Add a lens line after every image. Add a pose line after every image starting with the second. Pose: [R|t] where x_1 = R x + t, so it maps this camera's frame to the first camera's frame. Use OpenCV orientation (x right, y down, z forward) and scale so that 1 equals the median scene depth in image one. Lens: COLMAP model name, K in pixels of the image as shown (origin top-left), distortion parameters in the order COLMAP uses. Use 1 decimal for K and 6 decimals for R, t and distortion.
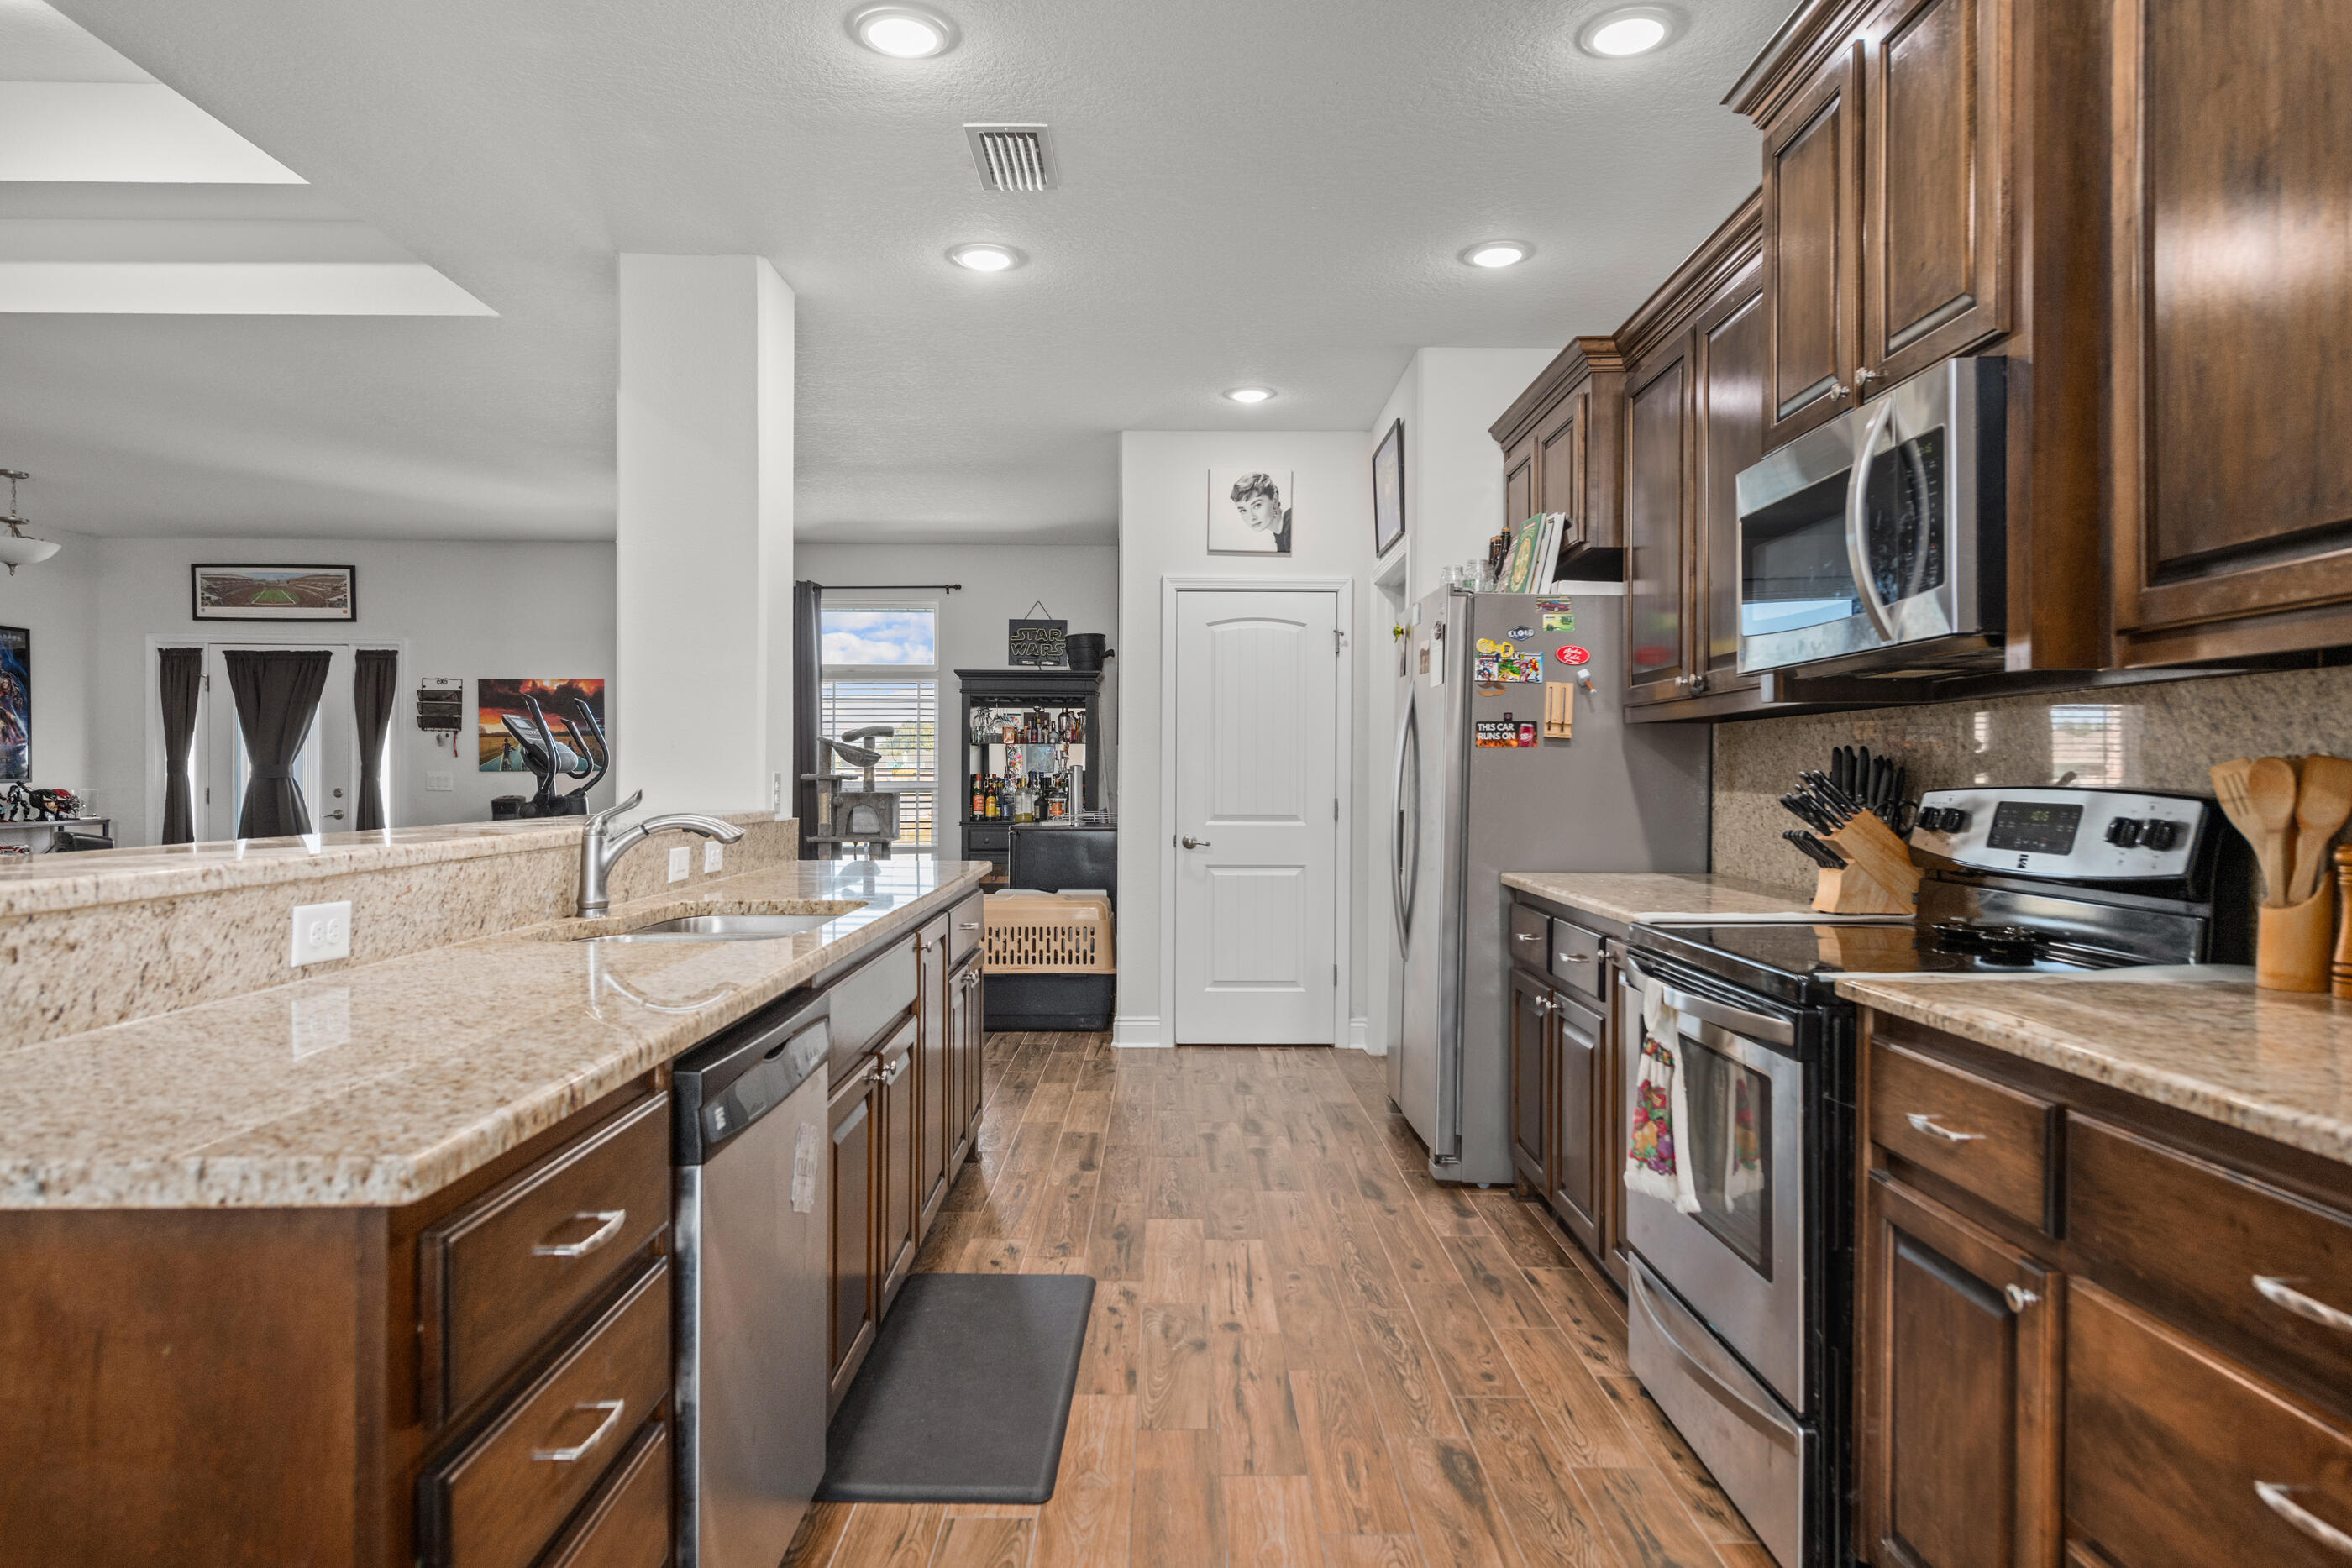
lens RADIAL K [[1389.7, 0, 1175.5], [0, 1389.7, 779.1], [0, 0, 1]] dist [0.019306, -0.001356]
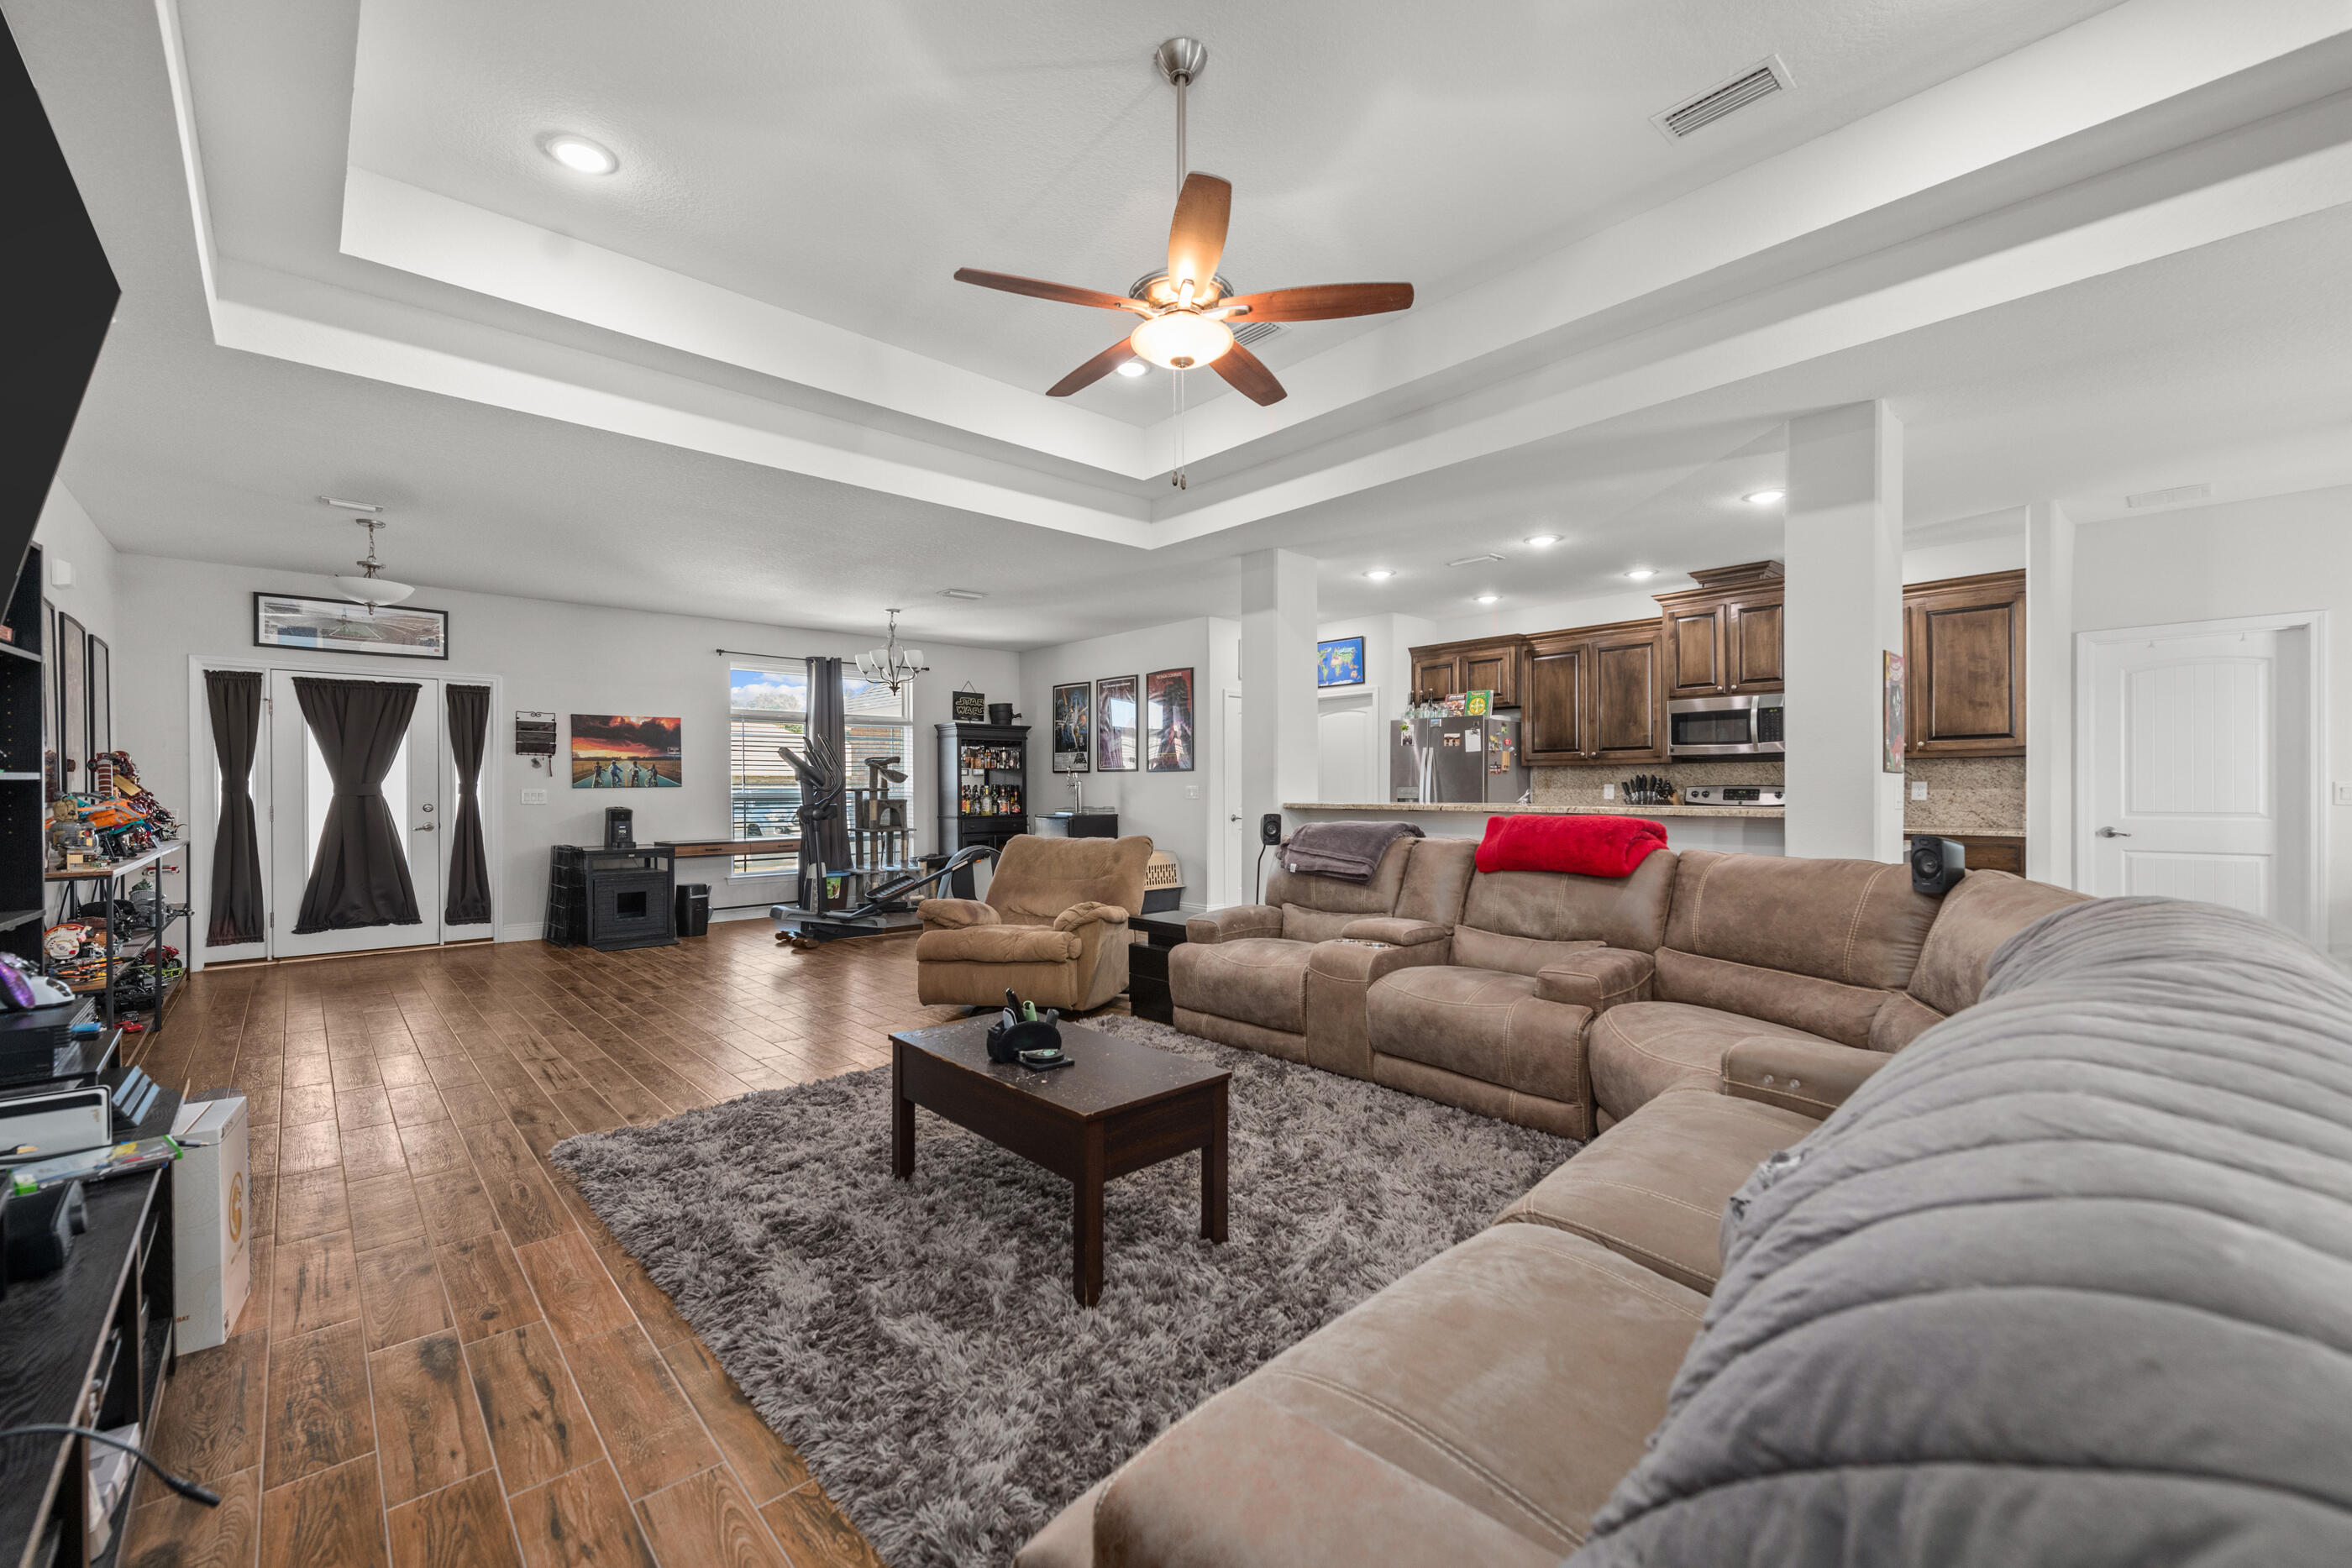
lens RADIAL K [[949.7, 0, 1182.8], [0, 949.7, 792.8], [0, 0, 1]] dist [0.016140, -0.004816]
pose [[0.733198, -0.012286, 0.679905, -0.695141], [0.010162, 0.999923, 0.007111, -0.001936], [-0.679940, 0.001696, 0.733266, 0.004971]]
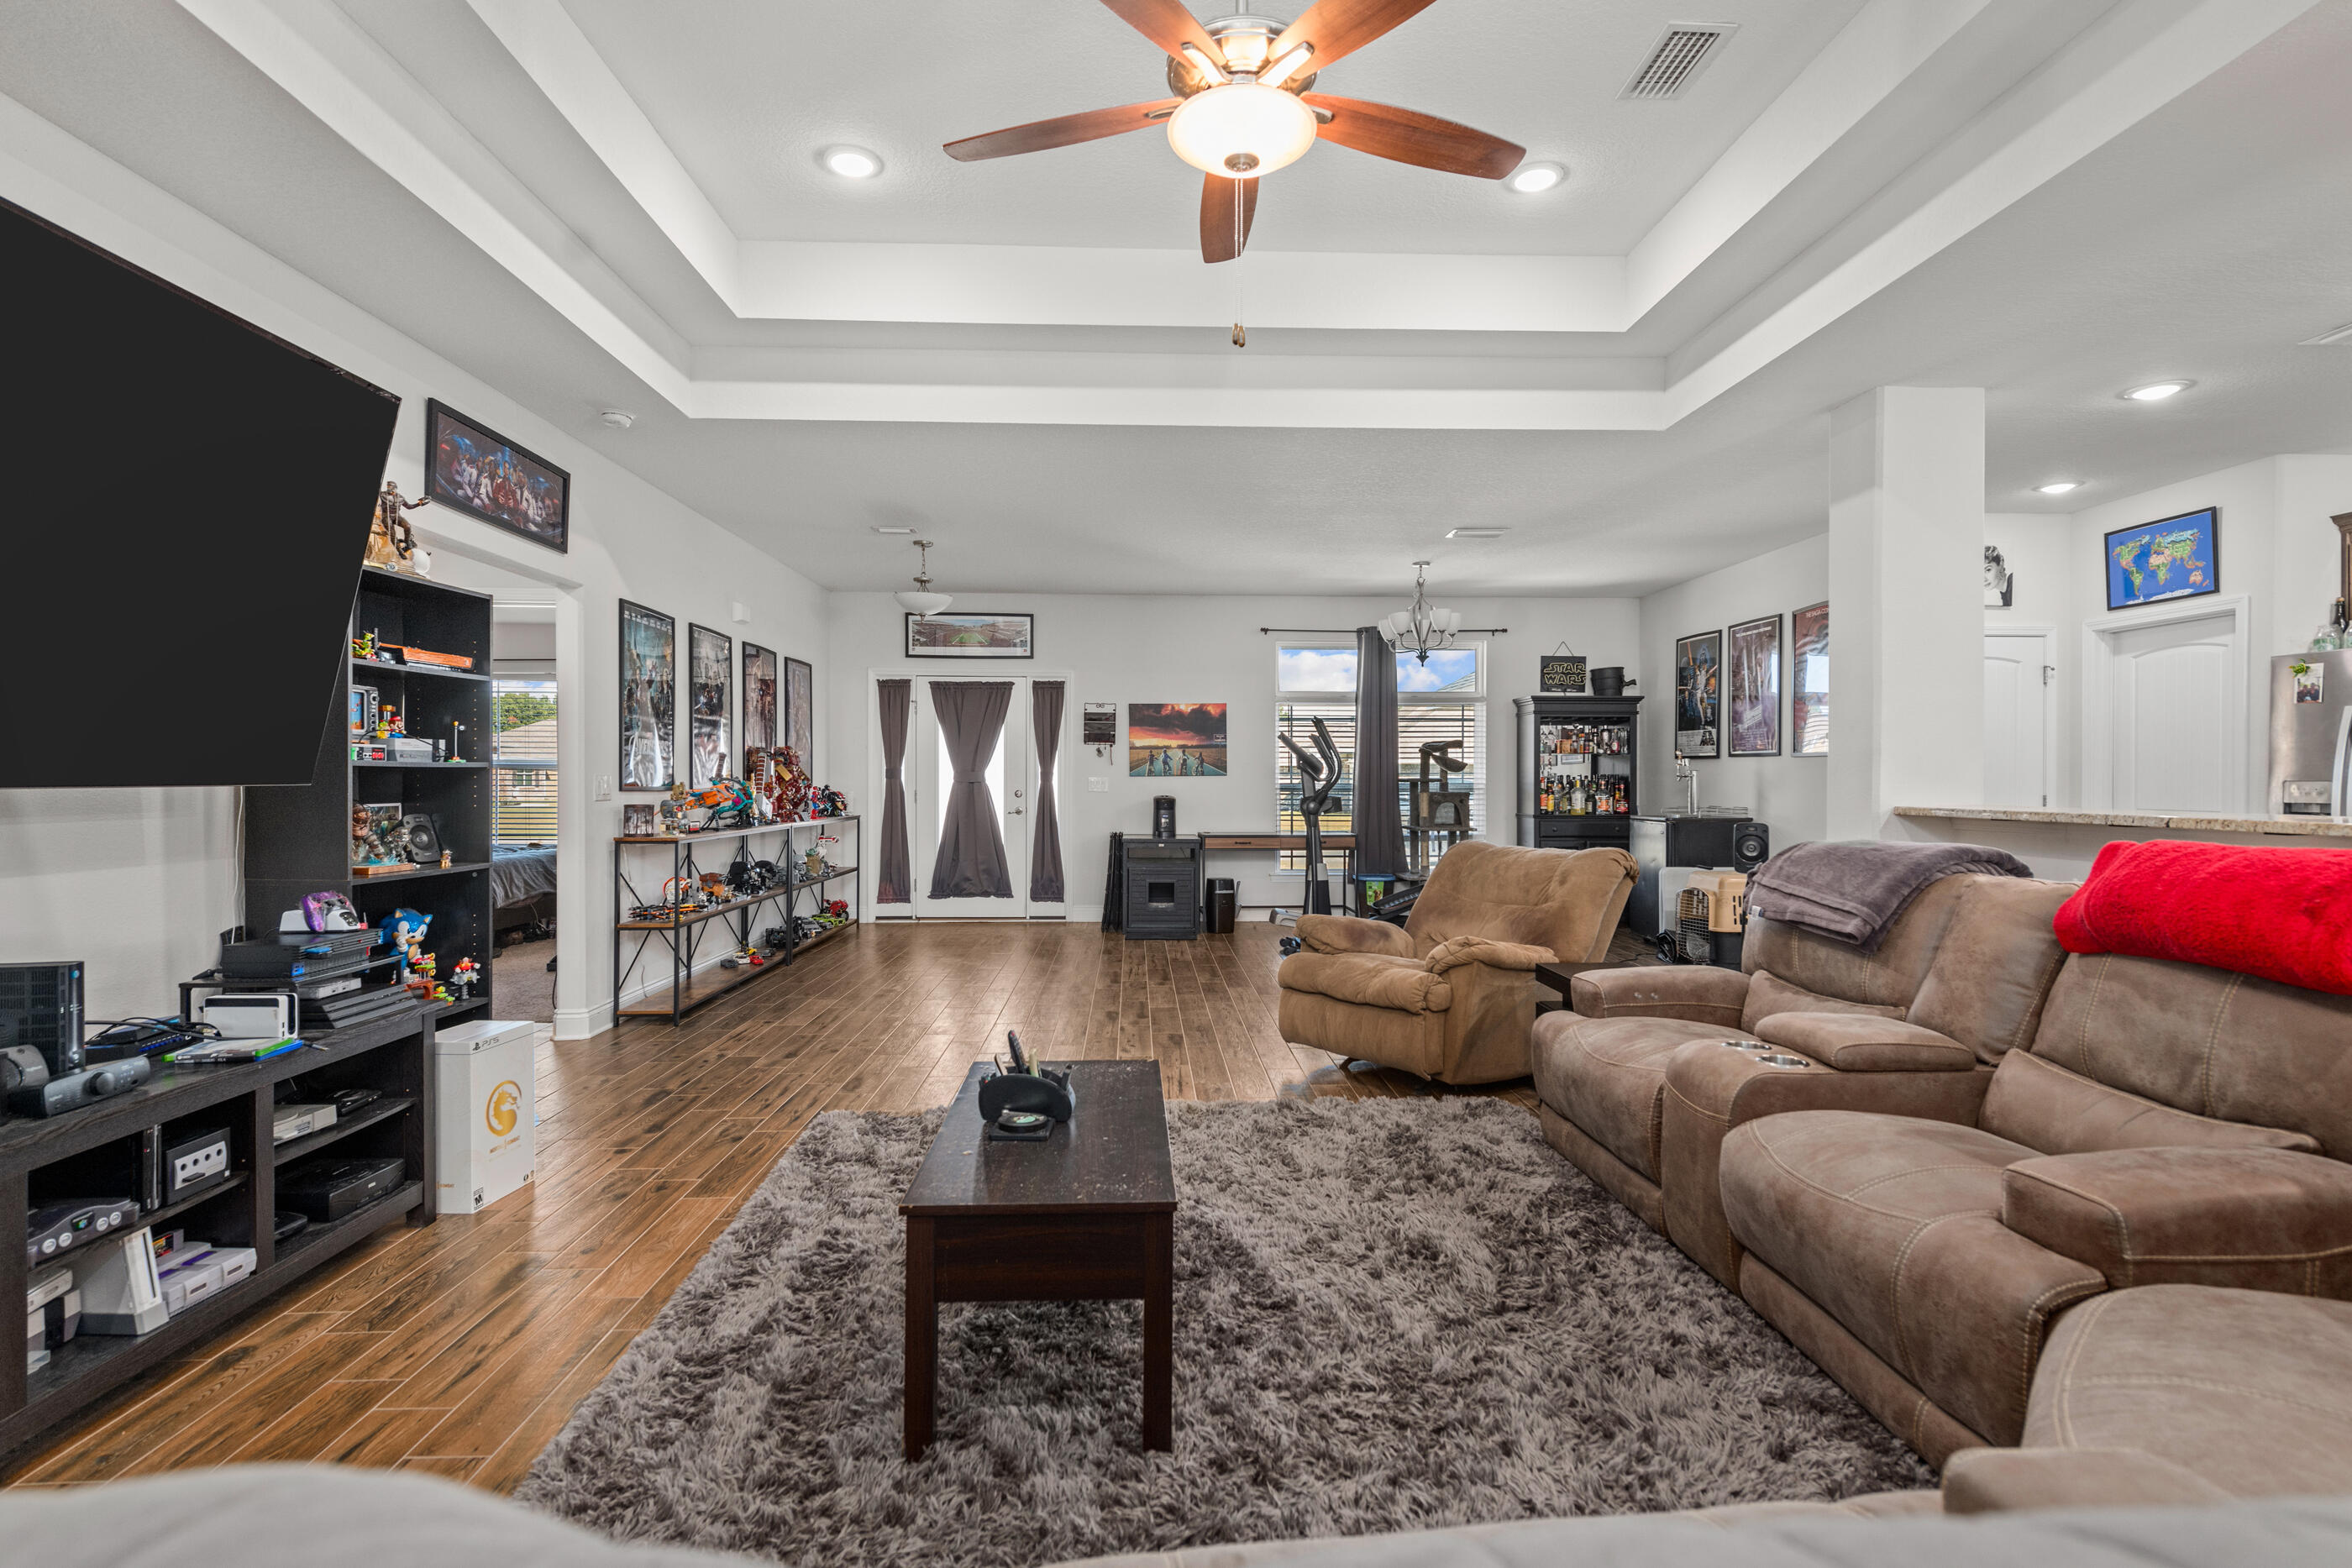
lens RADIAL K [[1123.7, 0, 1182.6], [0, 1123.7, 786.4], [0, 0, 1]] dist [0.016876, -0.006955]
pose [[0.999110, -0.003527, 0.042022, -0.505280], [0.003355, 0.999986, 0.004181, -0.000678], [-0.042037, -0.004037, 0.999108, -0.020946]]
